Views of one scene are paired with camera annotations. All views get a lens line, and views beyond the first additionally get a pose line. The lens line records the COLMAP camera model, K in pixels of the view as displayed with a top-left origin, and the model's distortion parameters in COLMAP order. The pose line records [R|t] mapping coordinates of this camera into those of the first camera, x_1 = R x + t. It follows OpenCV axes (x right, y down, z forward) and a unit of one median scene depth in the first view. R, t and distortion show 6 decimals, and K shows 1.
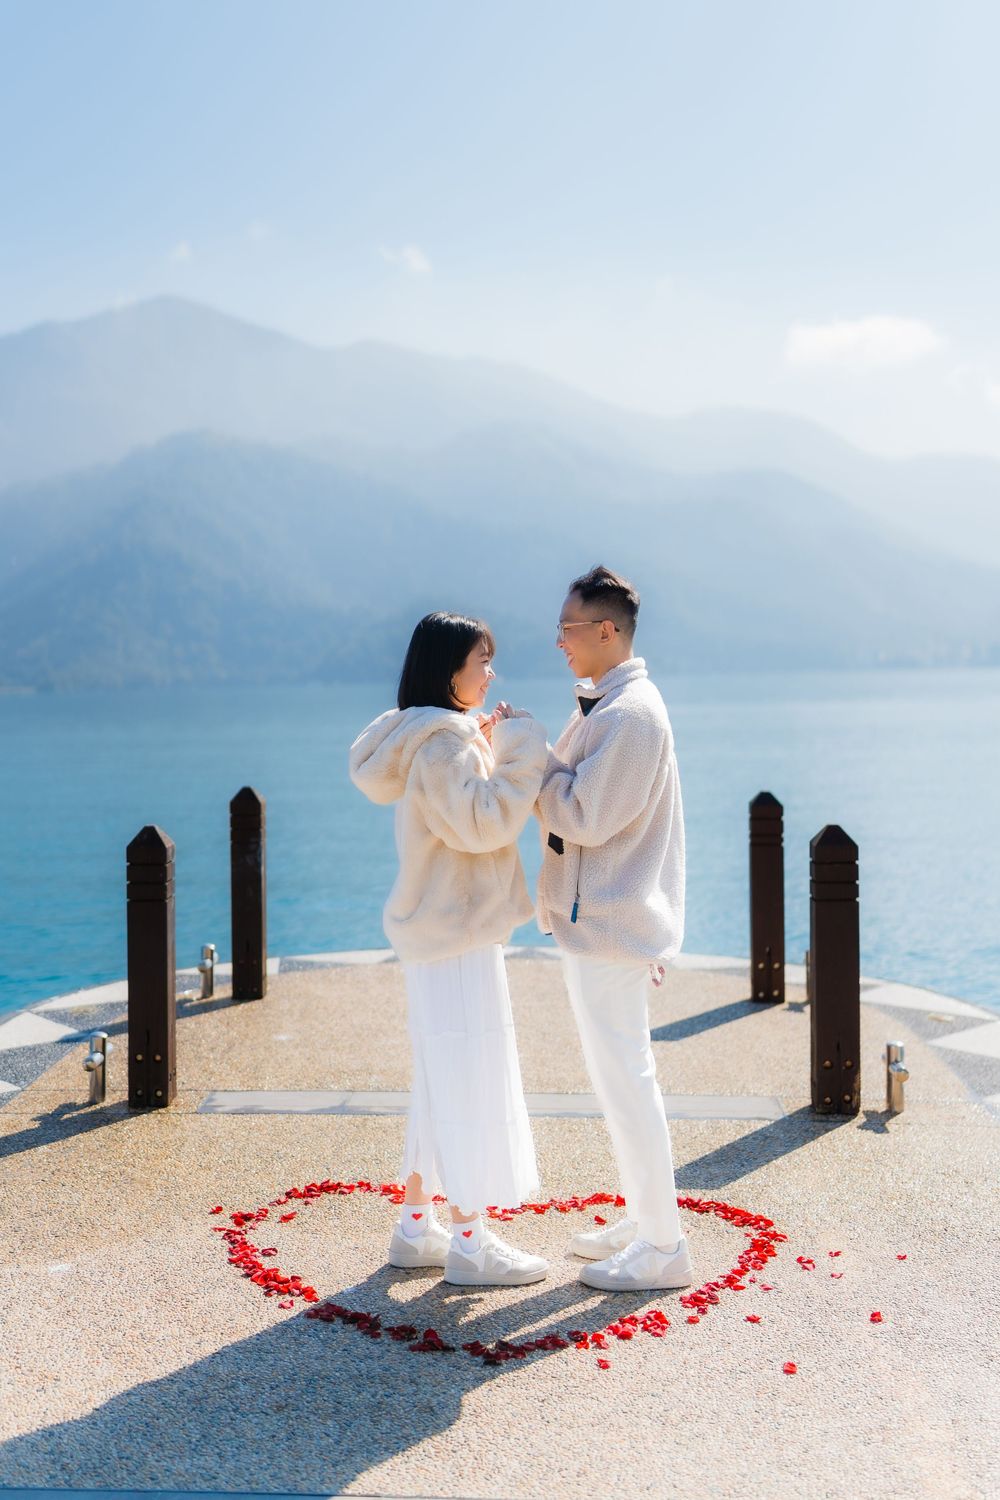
lens RADIAL K [[1712.6, 0, 418.9], [0, 1712.6, 666.7], [0, 0, 1]] dist [0.008782, 0.000000]
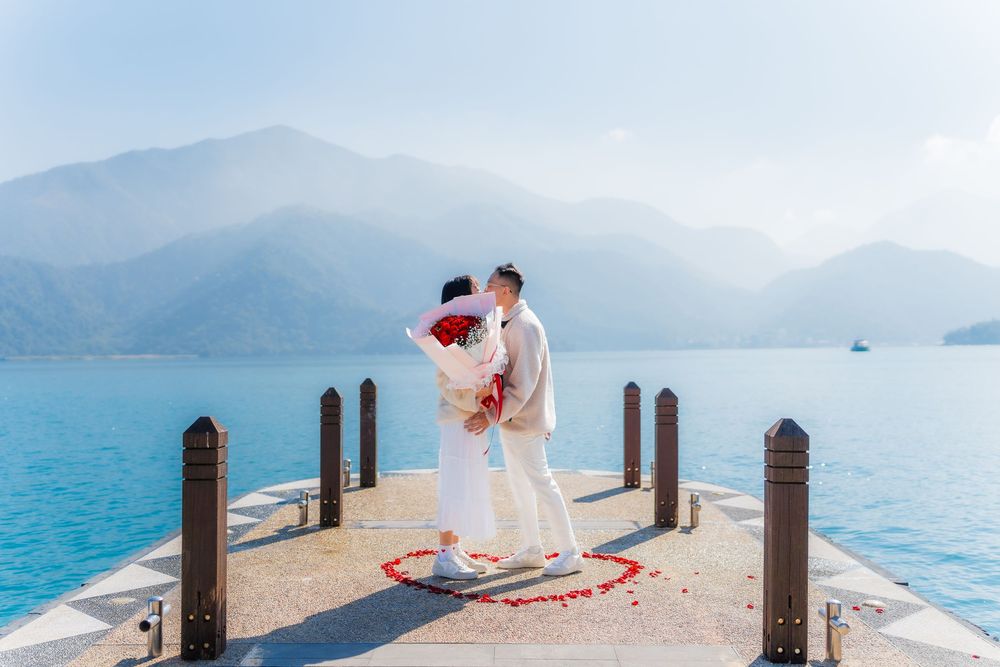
lens RADIAL K [[995.5, 0, 491.1], [0, 995.5, 328.1], [0, 0, 1]] dist [0.002944, 0.000000]
pose [[0.997754, 0.011723, 0.065951, -0.042951], [-0.010575, 0.999787, -0.017731, 0.037689], [-0.066145, 0.016993, 0.997665, -0.162066]]
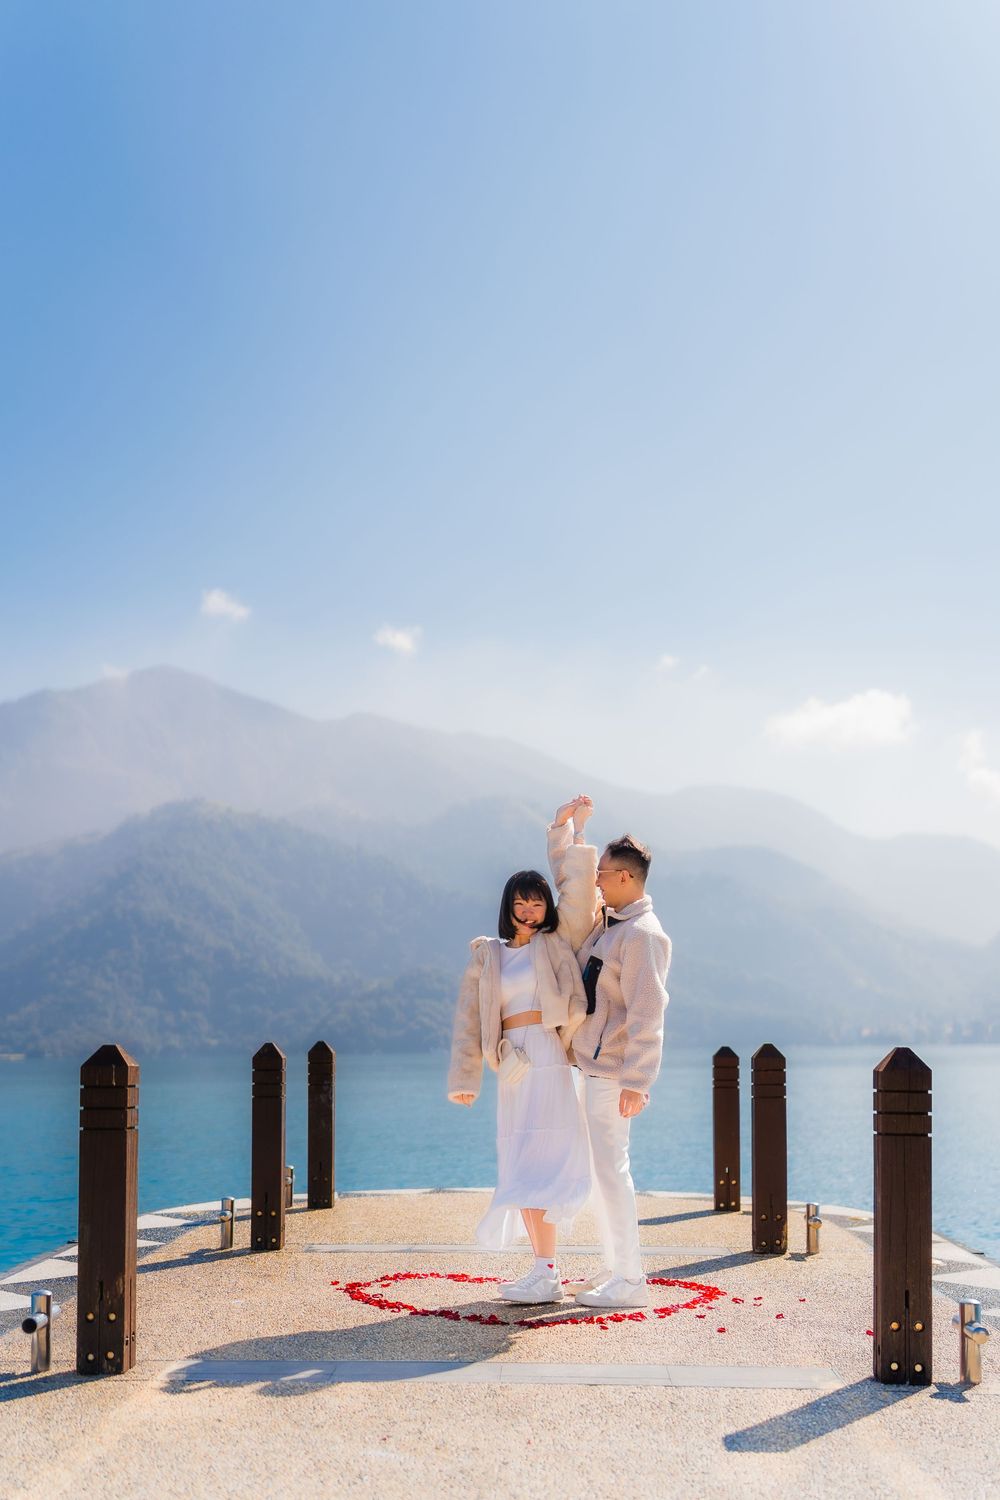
lens RADIAL K [[1707.6, 0, 454.9], [0, 1707.6, 955.6], [0, 0, 1]] dist [-0.018192, 0.000000]
pose [[0.999562, 0.012769, 0.026709, -0.041743], [-0.011455, 0.998744, -0.048783, 0.078149], [-0.027298, 0.048456, 0.998452, -0.318766]]
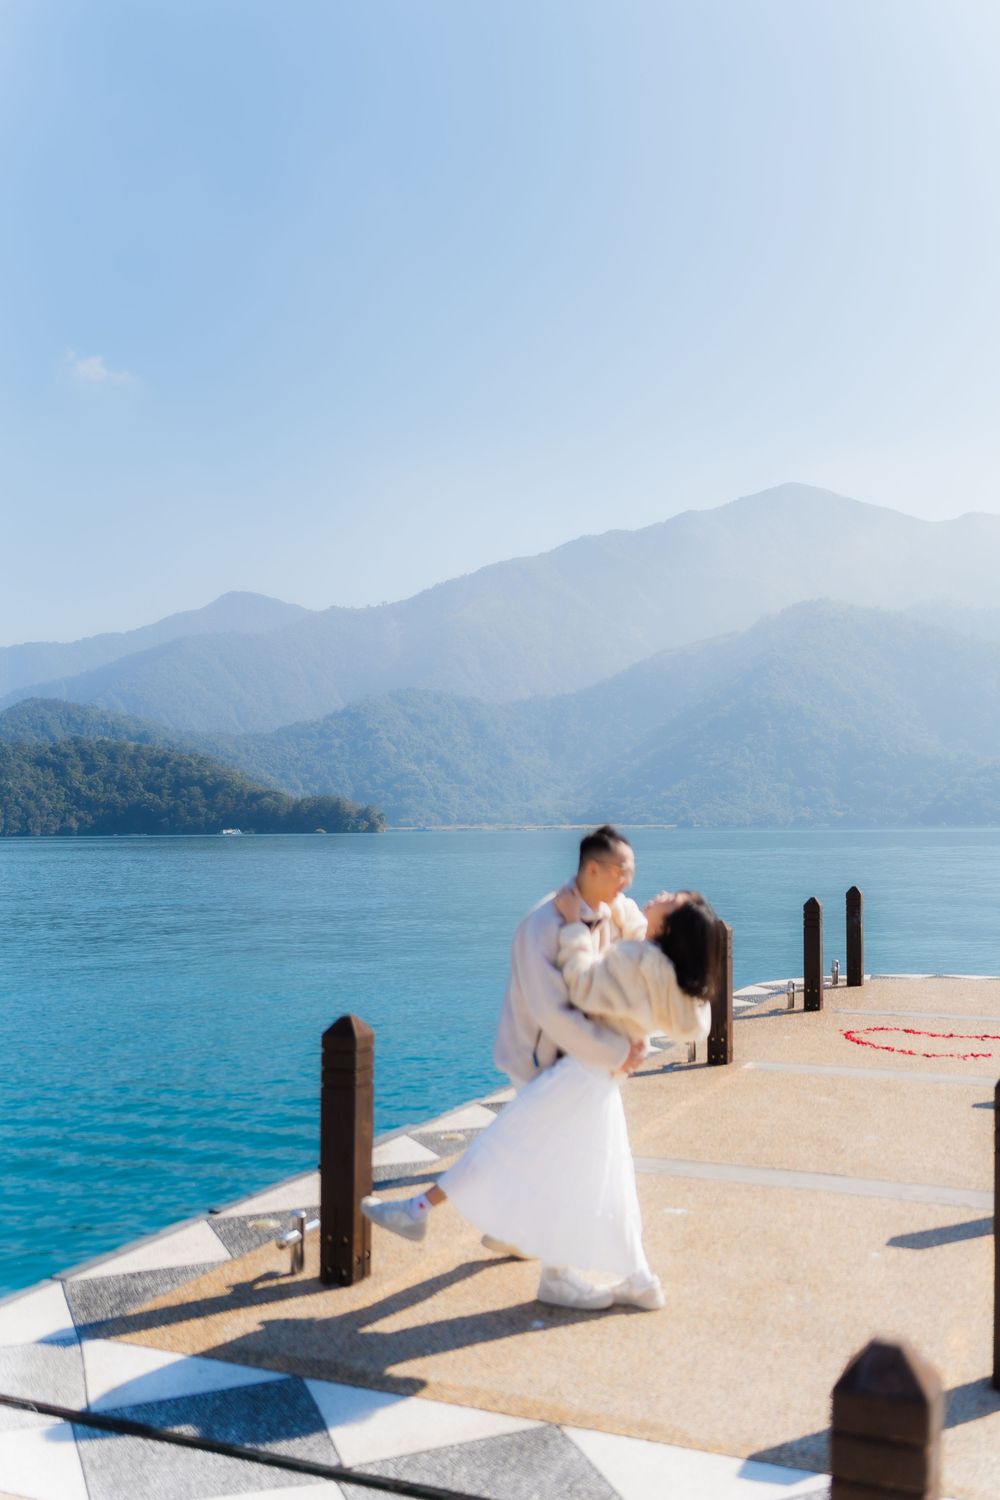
lens RADIAL K [[1493.2, 0, 490.8], [0, 1493.2, 765.8], [0, 0, 1]] dist [0.002944, 0.000000]
pose [[0.941713, 0.000272, -0.336418, 0.115813], [-0.009430, 0.999628, -0.025586, -0.032661], [0.336286, 0.027267, 0.941365, -1.057862]]
